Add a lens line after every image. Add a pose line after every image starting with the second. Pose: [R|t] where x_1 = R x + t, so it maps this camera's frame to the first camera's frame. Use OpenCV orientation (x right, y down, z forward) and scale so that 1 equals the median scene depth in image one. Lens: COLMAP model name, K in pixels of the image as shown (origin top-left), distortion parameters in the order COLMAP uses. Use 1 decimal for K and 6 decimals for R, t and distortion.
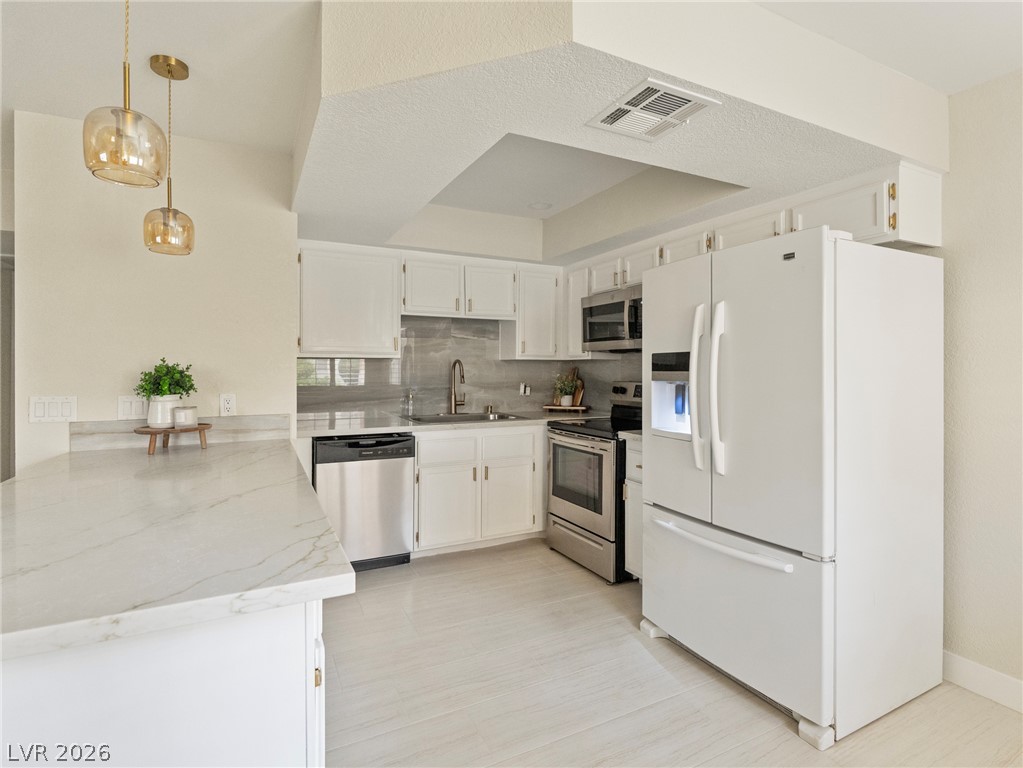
lens RADIAL K [[509.3, 0, 514.3], [0, 509.3, 358.5], [0, 0, 1]] dist [-0.002182, 0.000679]
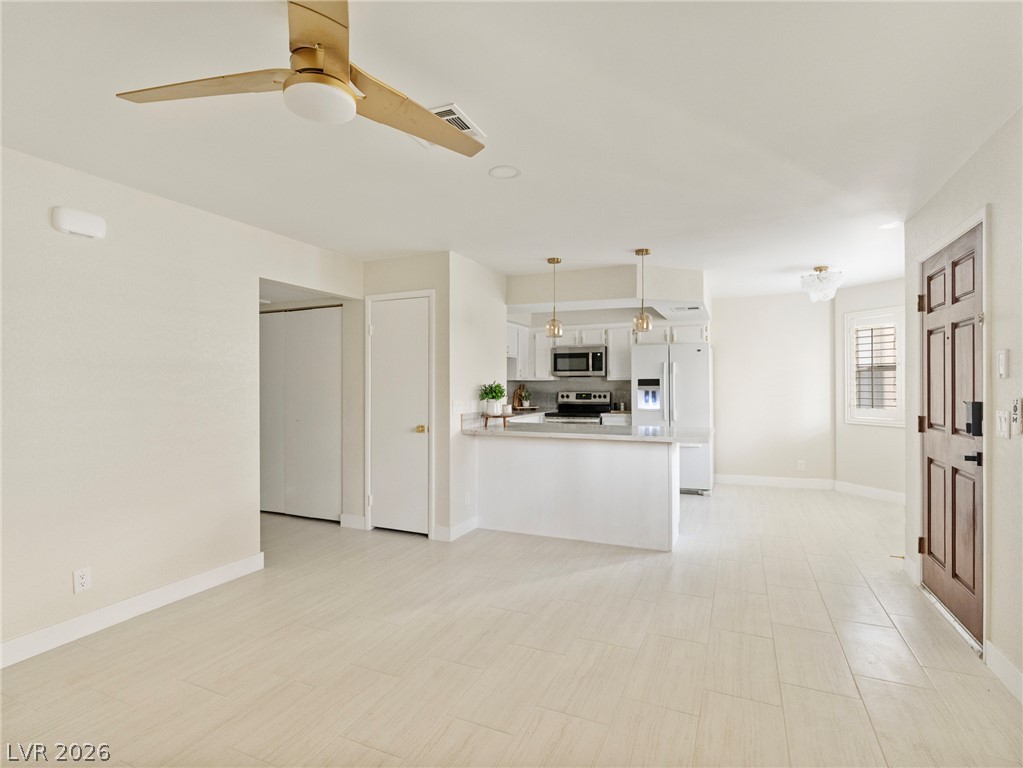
lens RADIAL K [[509.3, 0, 514.3], [0, 509.3, 358.5], [0, 0, 1]] dist [-0.002182, 0.000679]
pose [[0.775598, 0.028986, 0.630561, -1.350952], [-0.007749, 0.999307, -0.036406, -0.010641], [-0.631179, 0.023350, 0.775286, -0.437559]]
